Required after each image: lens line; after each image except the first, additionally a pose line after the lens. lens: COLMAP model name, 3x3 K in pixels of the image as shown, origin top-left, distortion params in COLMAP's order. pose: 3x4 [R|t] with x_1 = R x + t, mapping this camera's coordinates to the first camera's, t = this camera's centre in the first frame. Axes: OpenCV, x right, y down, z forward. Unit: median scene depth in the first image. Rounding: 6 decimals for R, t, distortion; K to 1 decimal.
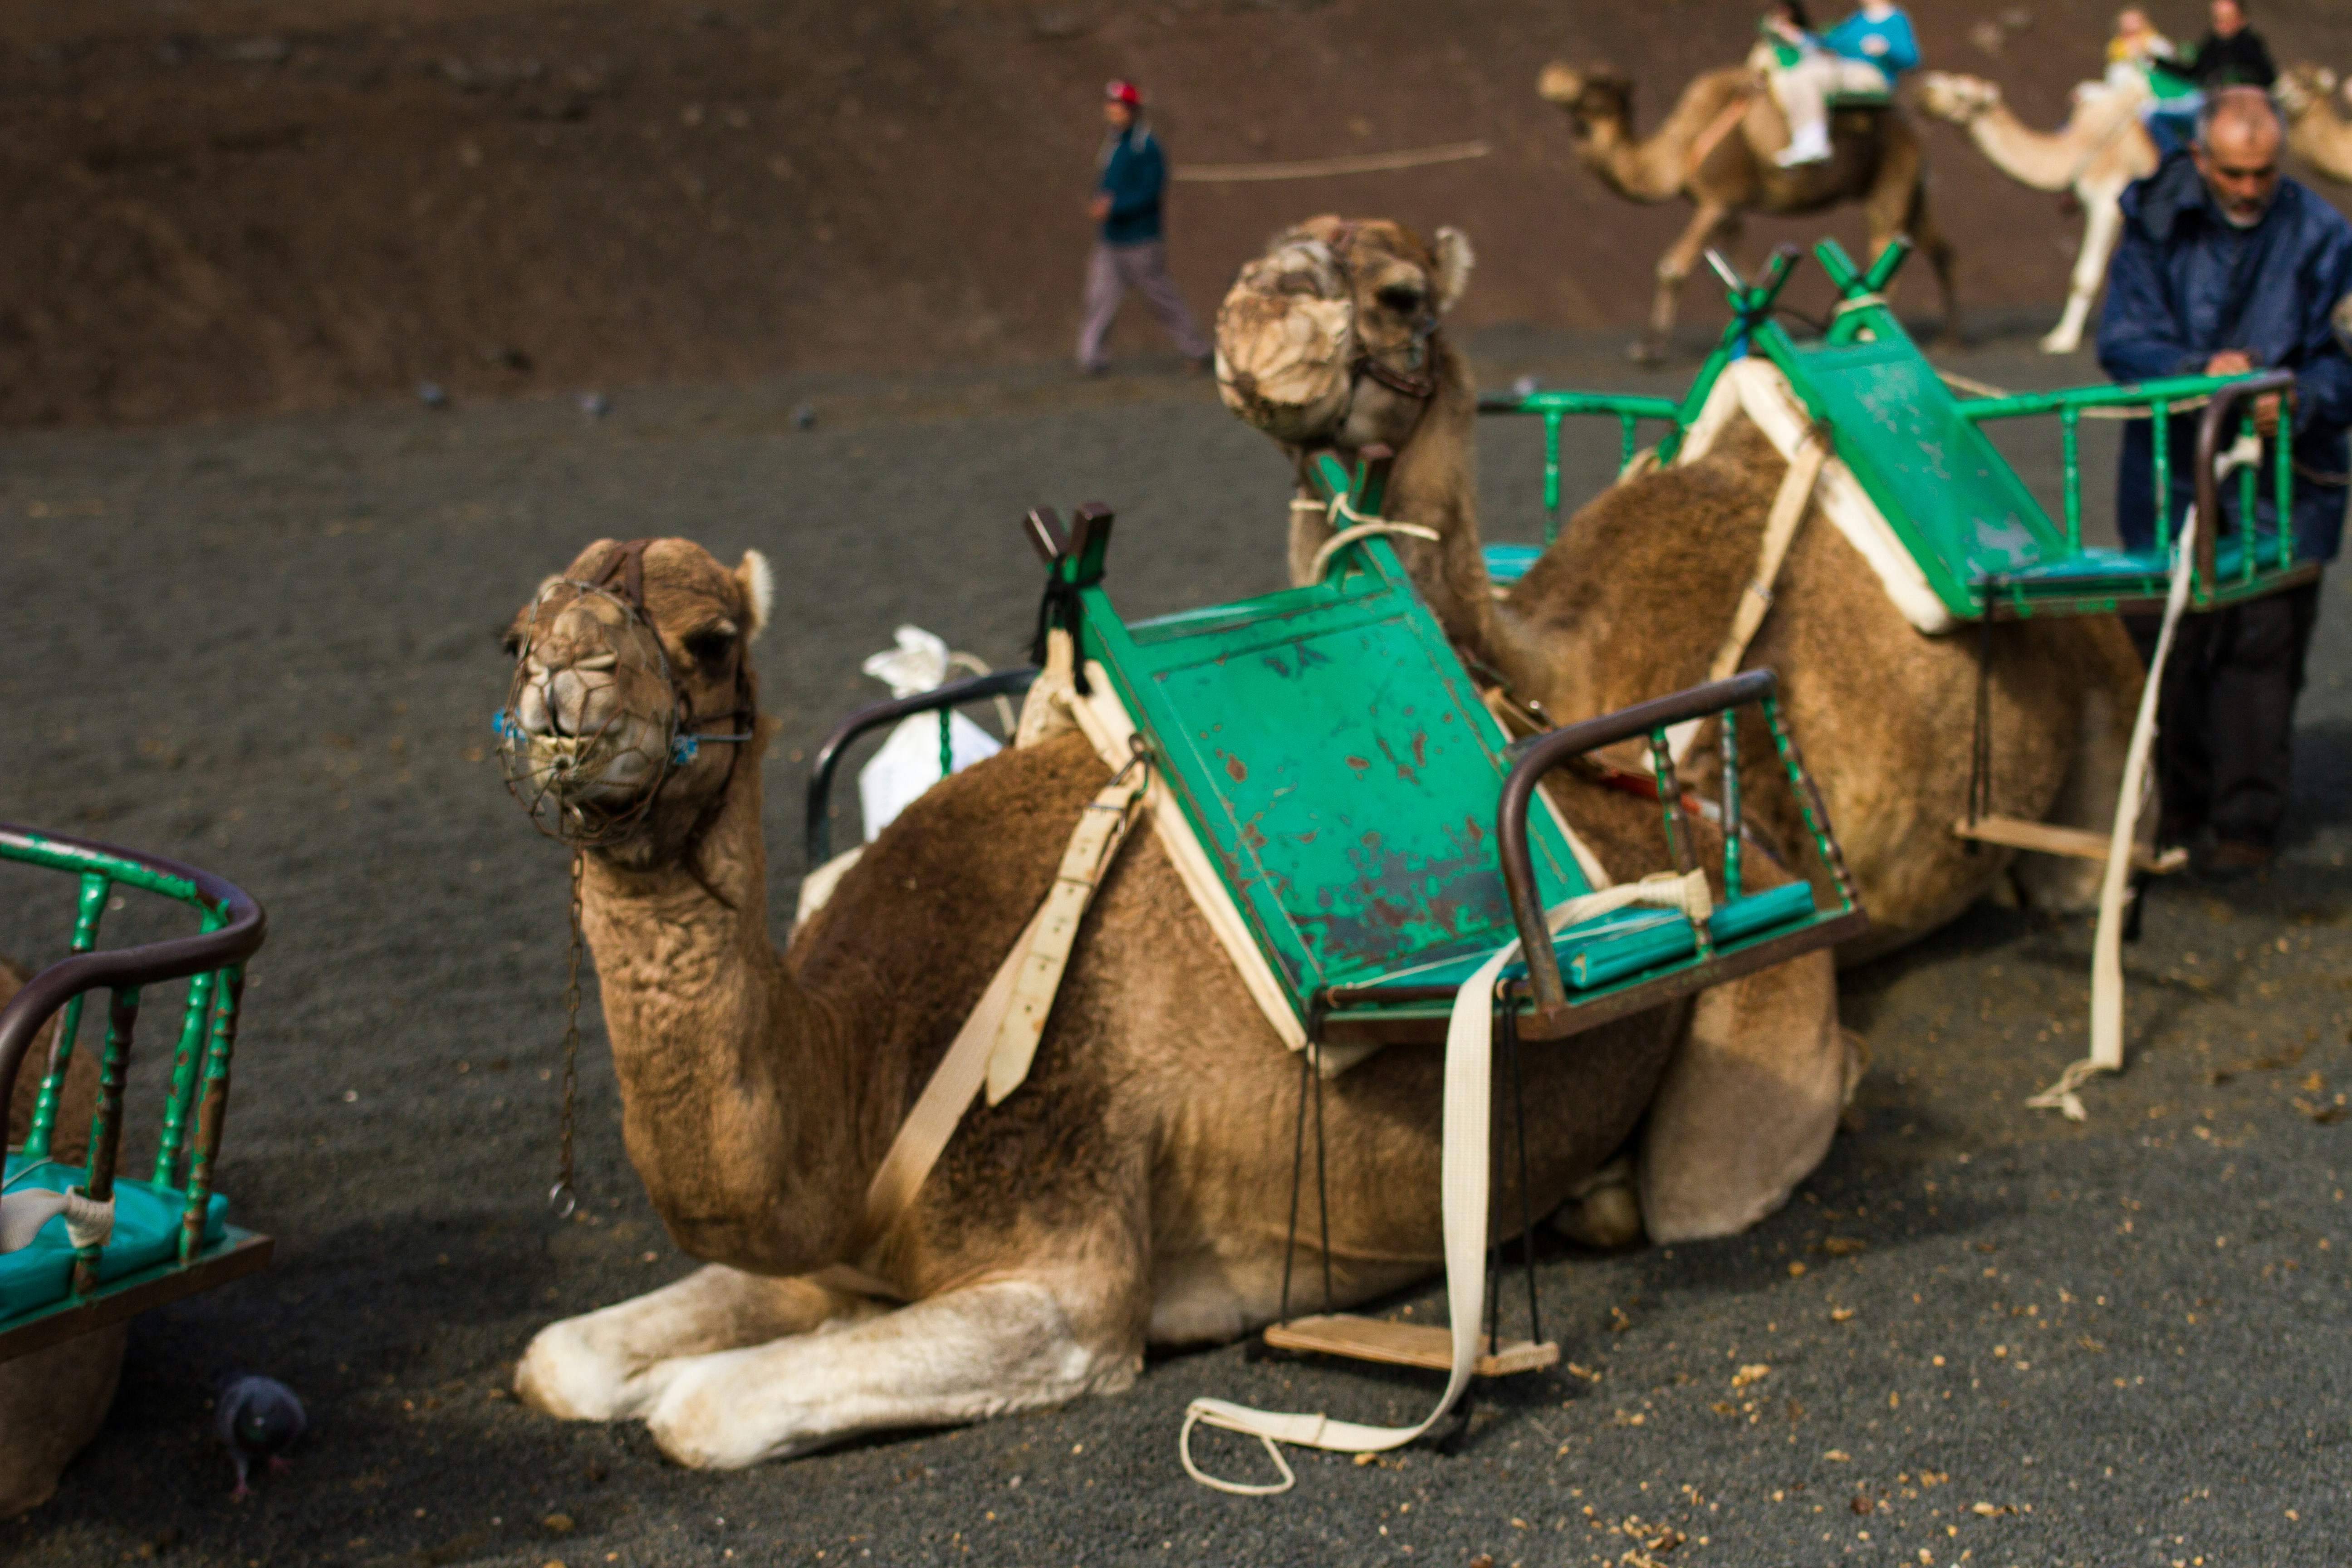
lens RADIAL K [[4031.7, 0, 1176.0], [0, 4031.7, 784.0], [0, 0, 1]] dist [0.020214, 0.071547]
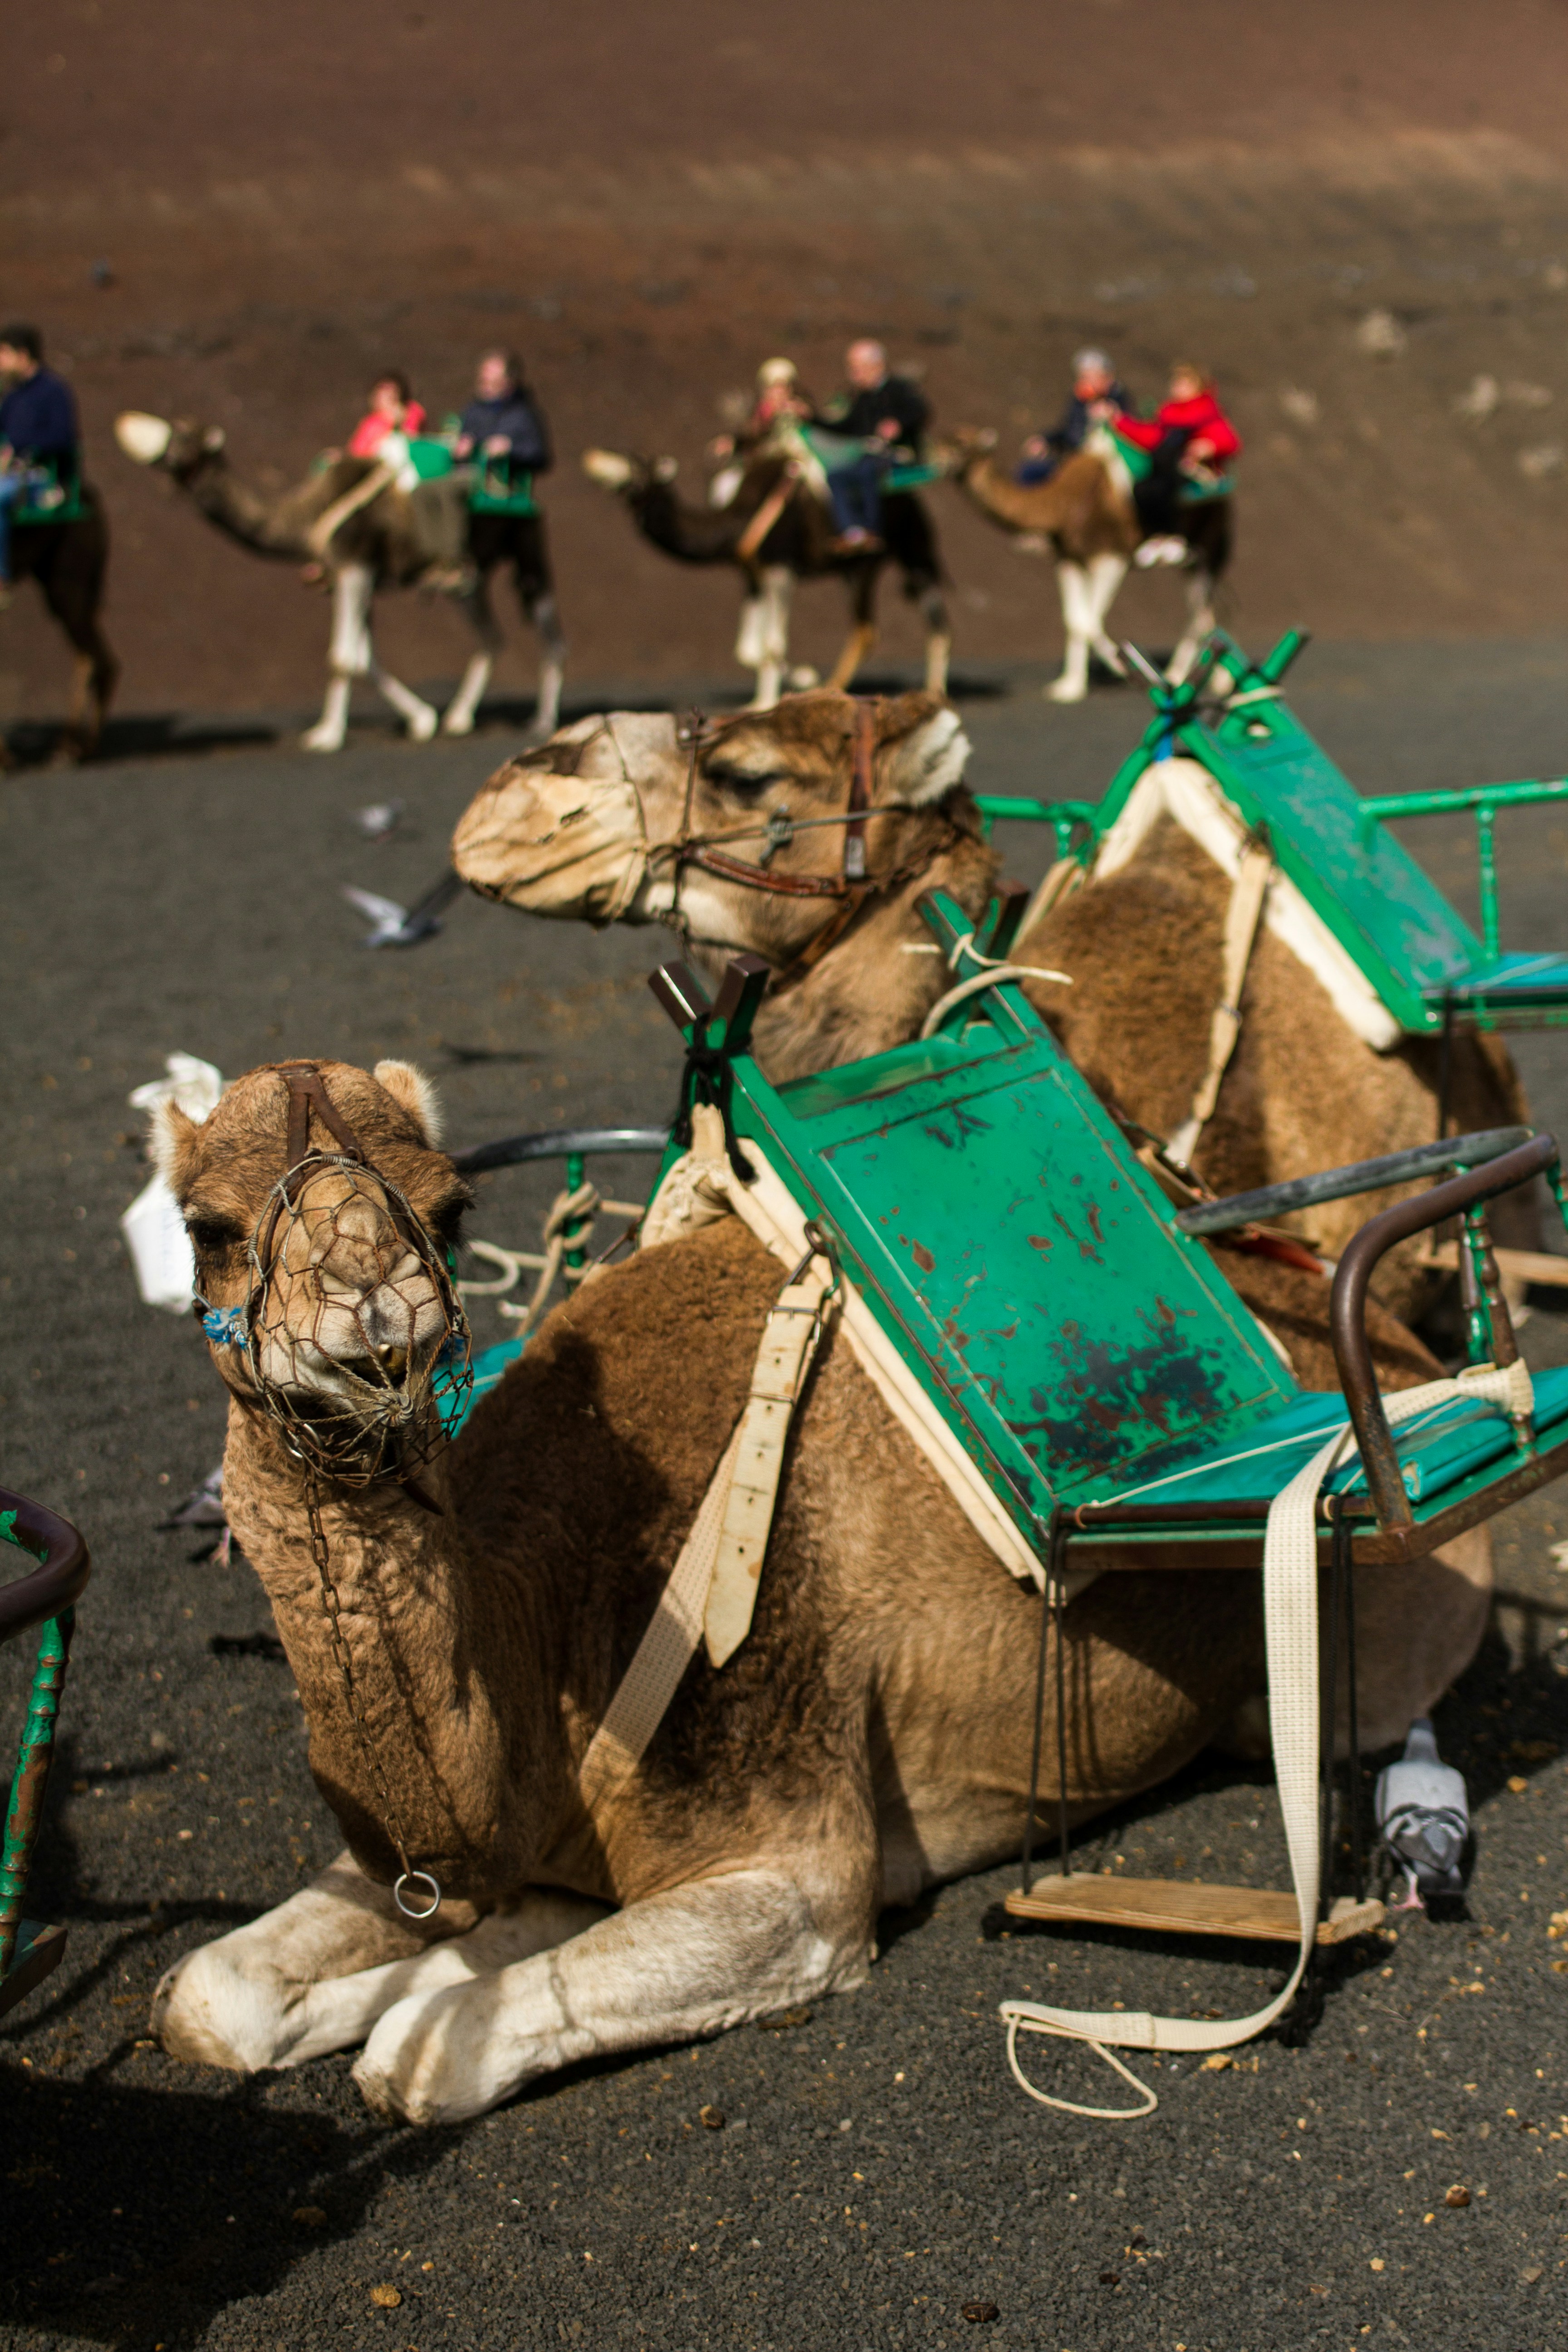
lens RADIAL K [[4031.7, 0, 784.0], [0, 4031.7, 1176.0], [0, 0, 1]] dist [0.020214, 0.071547]
pose [[0.984340, -0.036459, 0.172471, -0.169471], [0.035600, 0.999333, 0.008074, -0.030314], [-0.172651, -0.001807, 0.984981, 0.144267]]
